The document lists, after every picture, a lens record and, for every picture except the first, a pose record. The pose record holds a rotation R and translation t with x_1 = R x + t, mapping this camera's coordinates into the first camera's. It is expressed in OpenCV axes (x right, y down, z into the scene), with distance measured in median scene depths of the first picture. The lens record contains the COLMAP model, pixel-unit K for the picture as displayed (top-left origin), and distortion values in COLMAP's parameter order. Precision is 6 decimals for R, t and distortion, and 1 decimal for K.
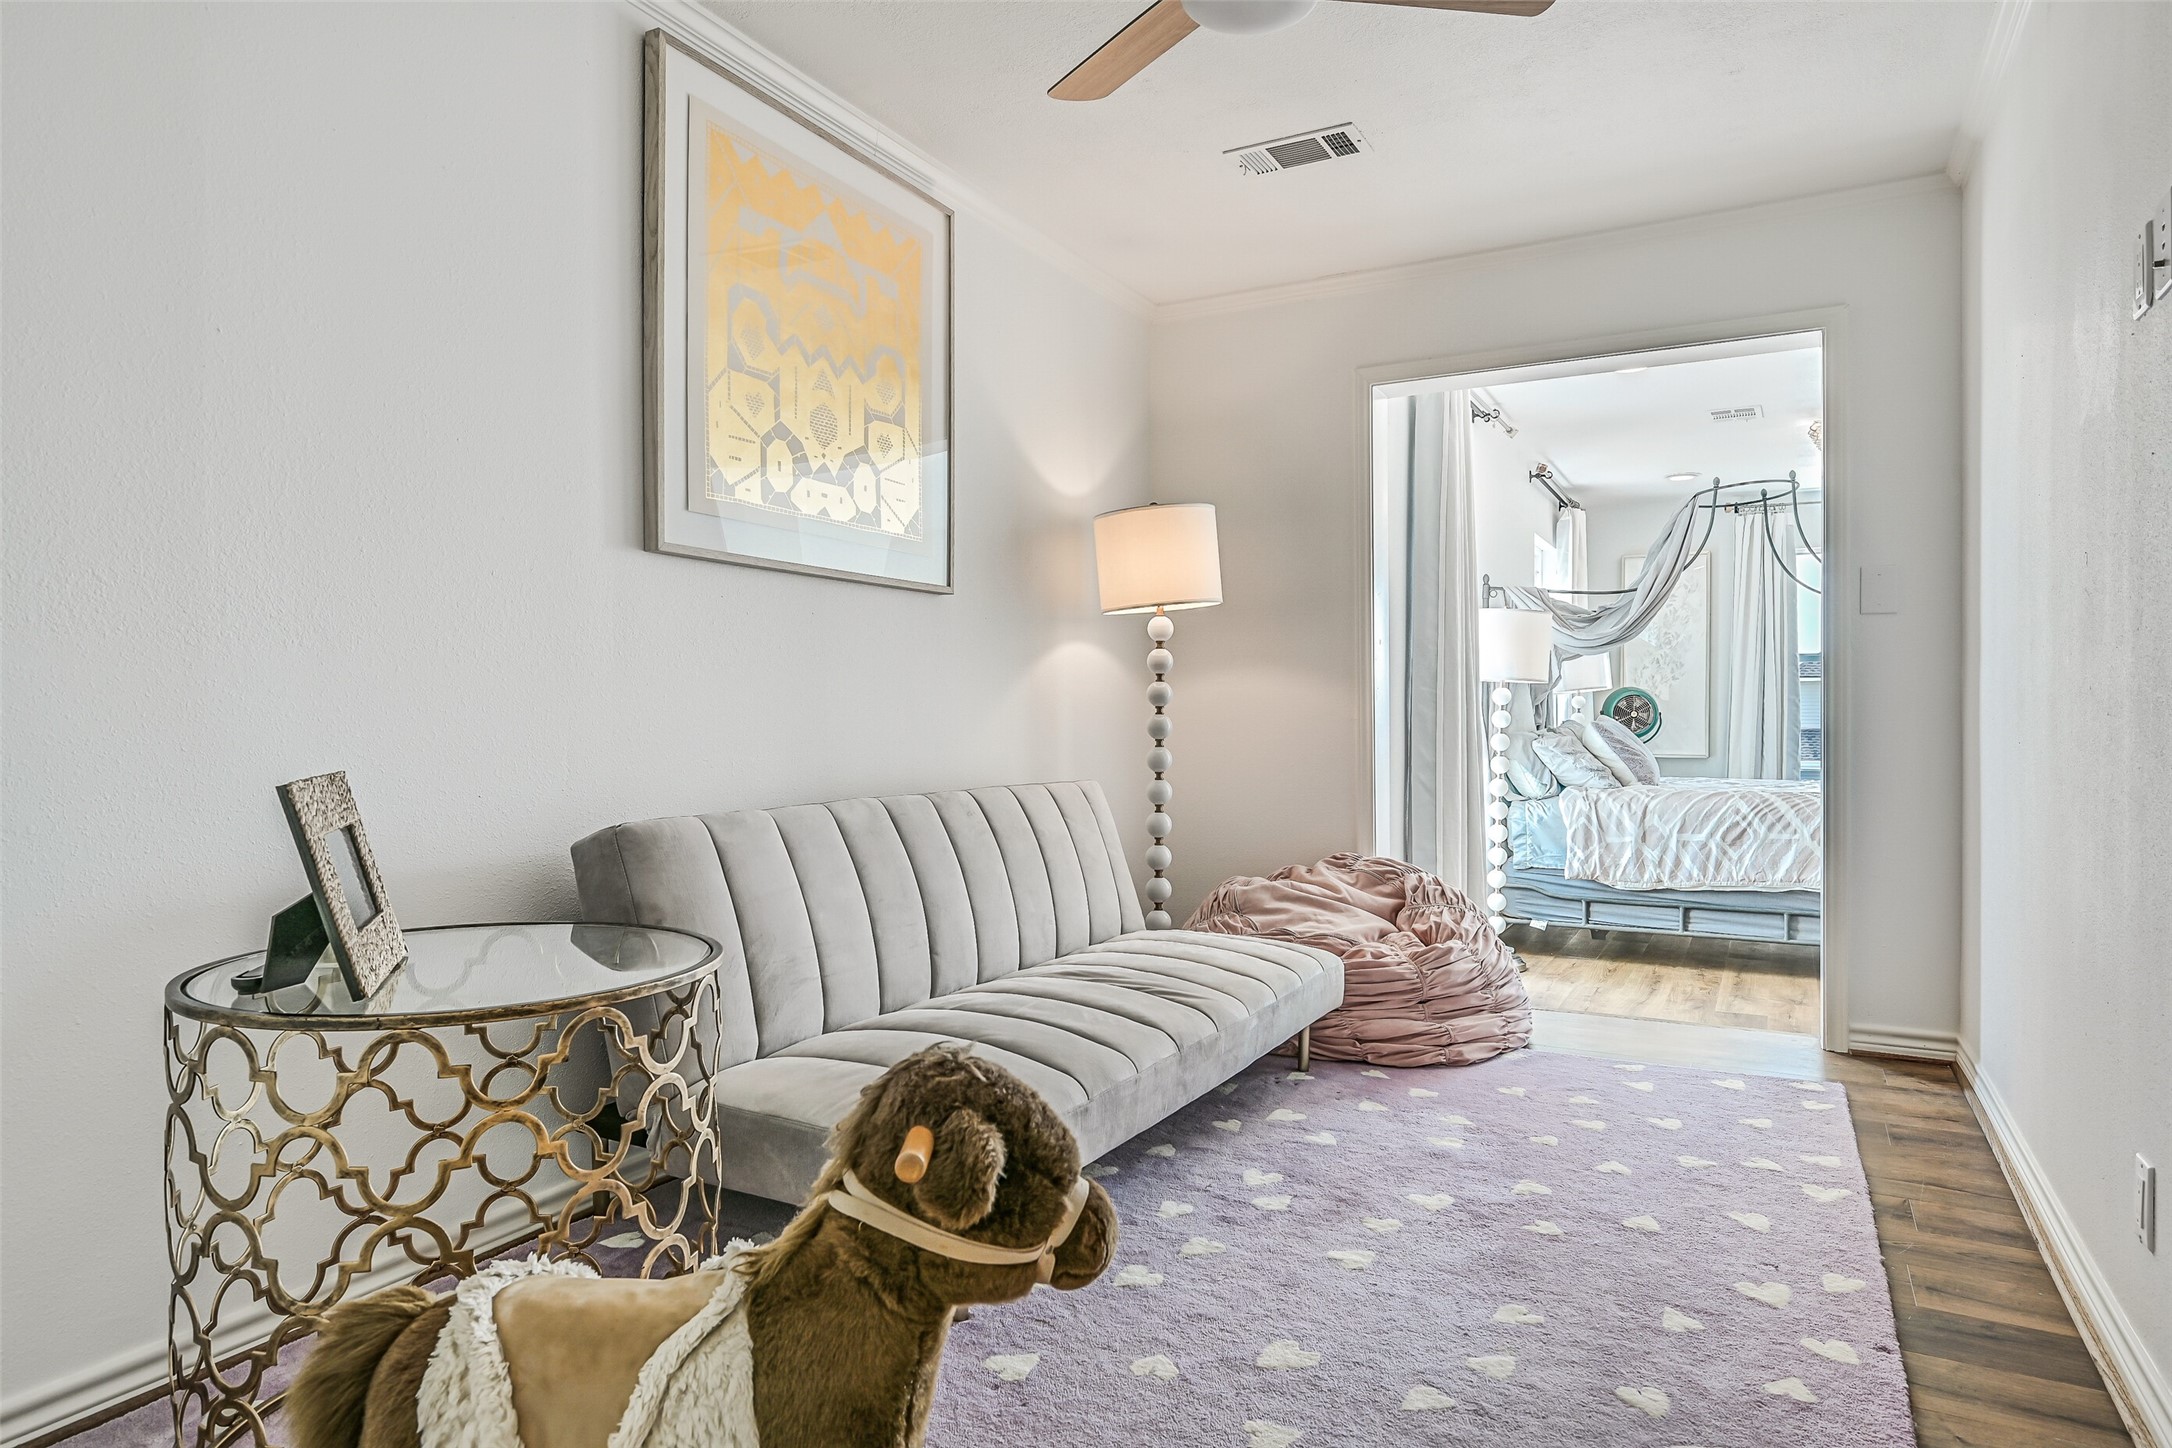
lens RADIAL K [[1262.9, 0, 1092.5], [0, 1262.9, 727.3], [0, 0, 1]] dist [0.001015, 0.001664]
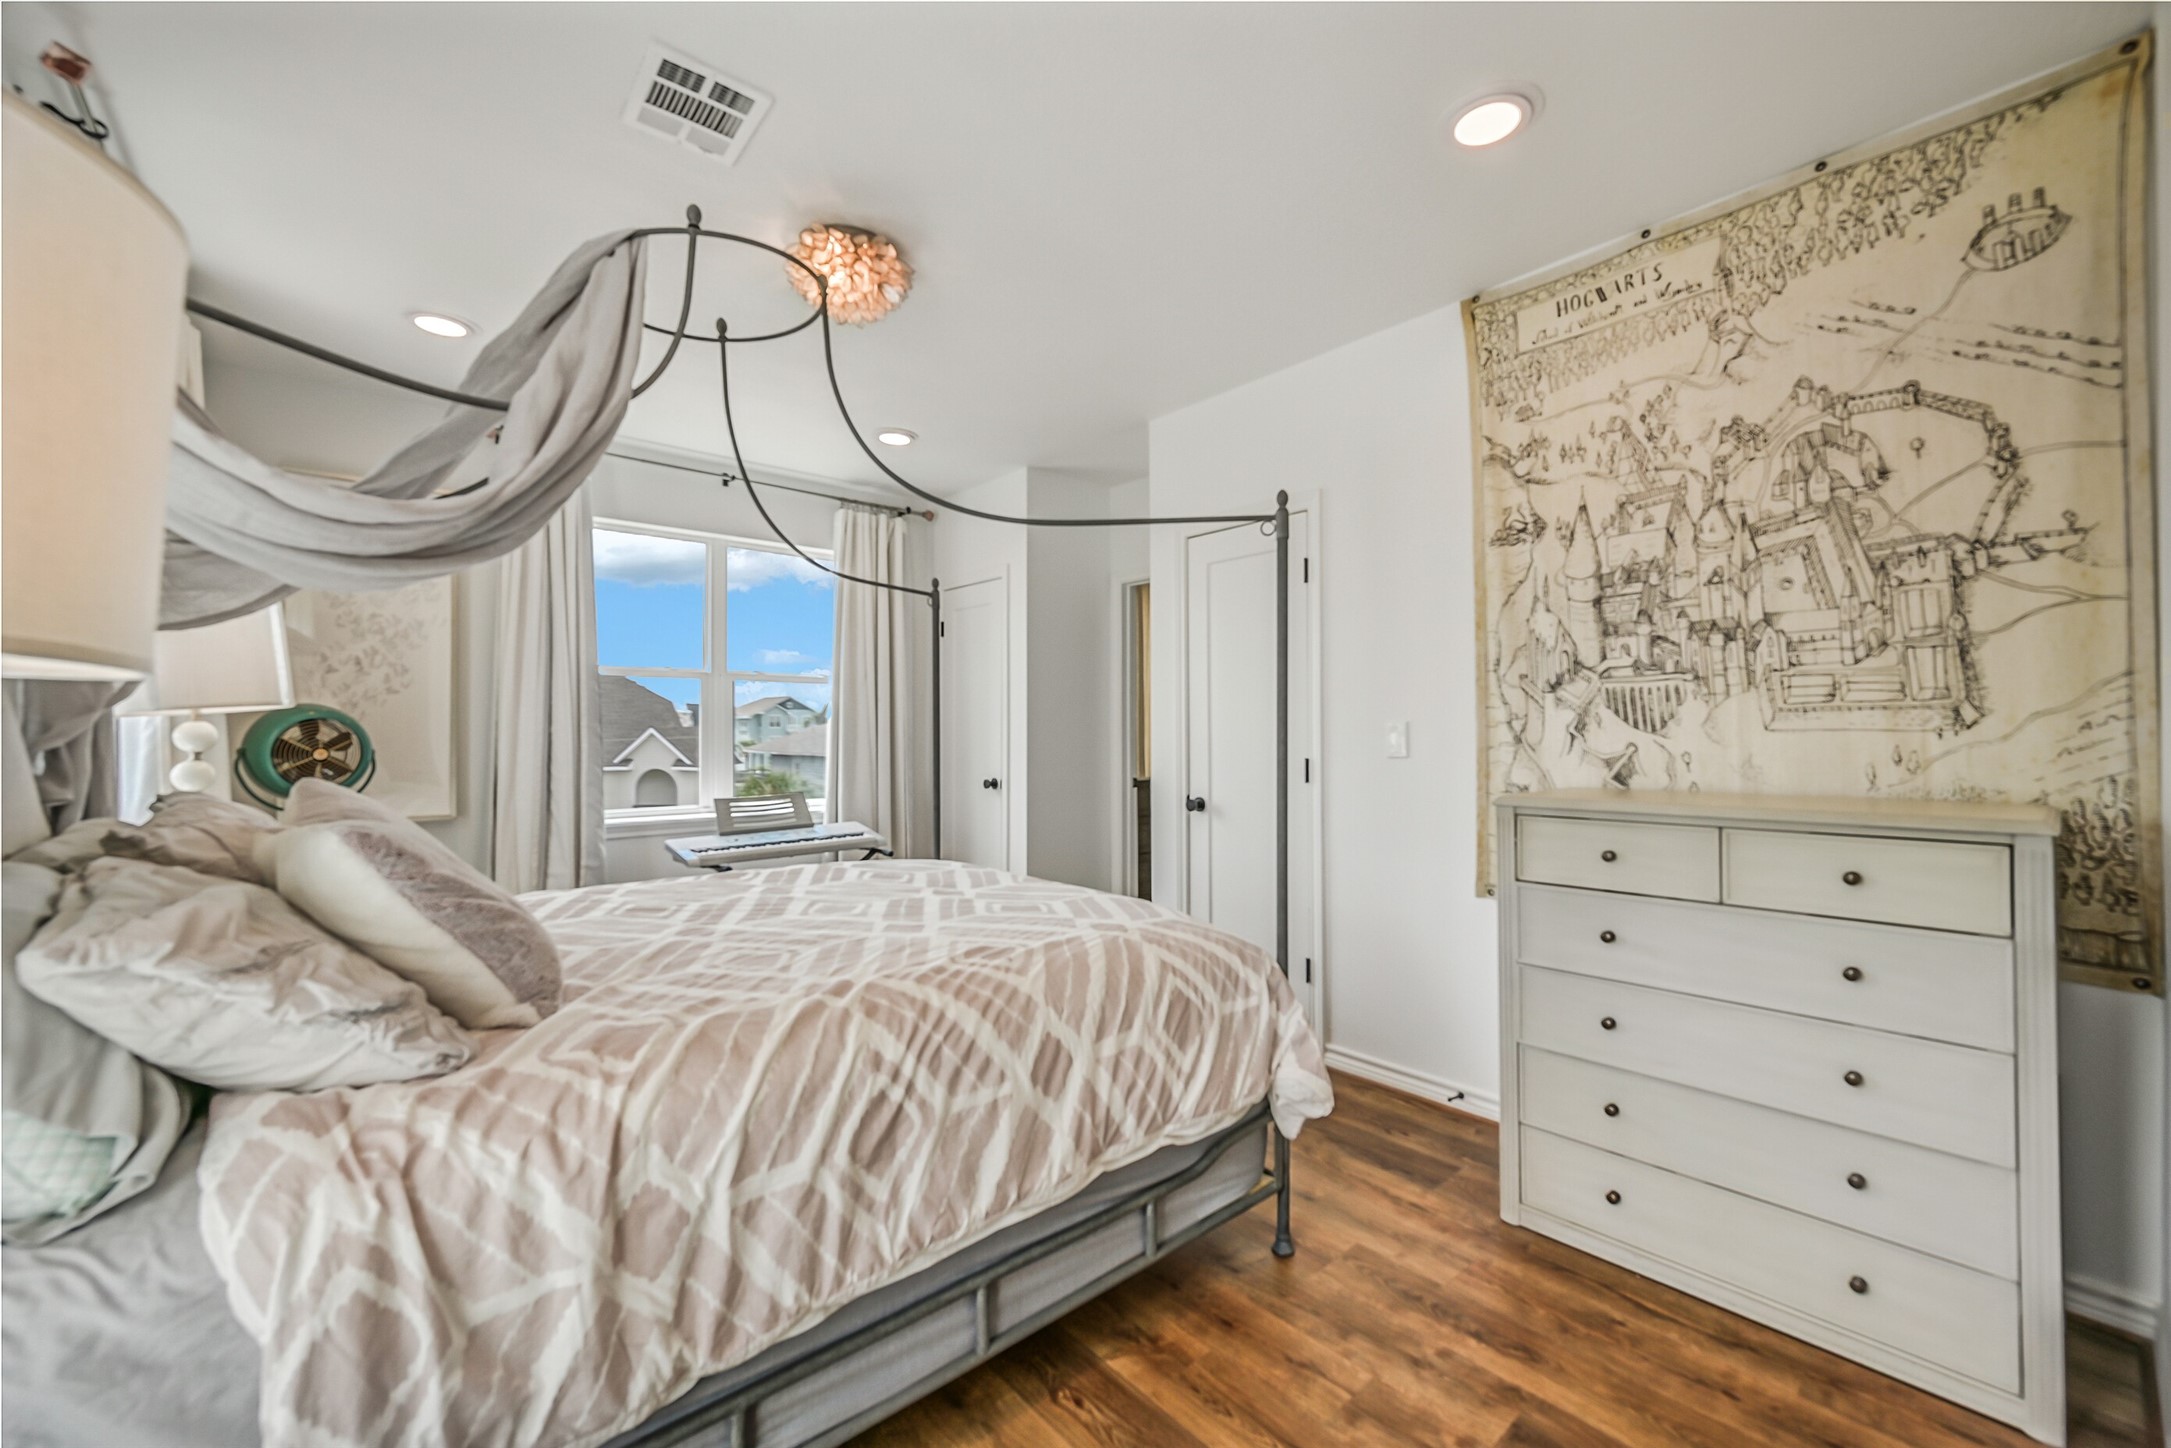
lens RADIAL K [[861.4, 0, 1102.2], [0, 861.4, 729.6], [0, 0, 1]] dist [-0.002959, 0.000530]
pose [[0.334610, 0.000601, 0.942356, 0.293853], [0.005073, 0.999984, -0.002439, -0.026501], [-0.942343, 0.005597, 0.334602, 0.838804]]
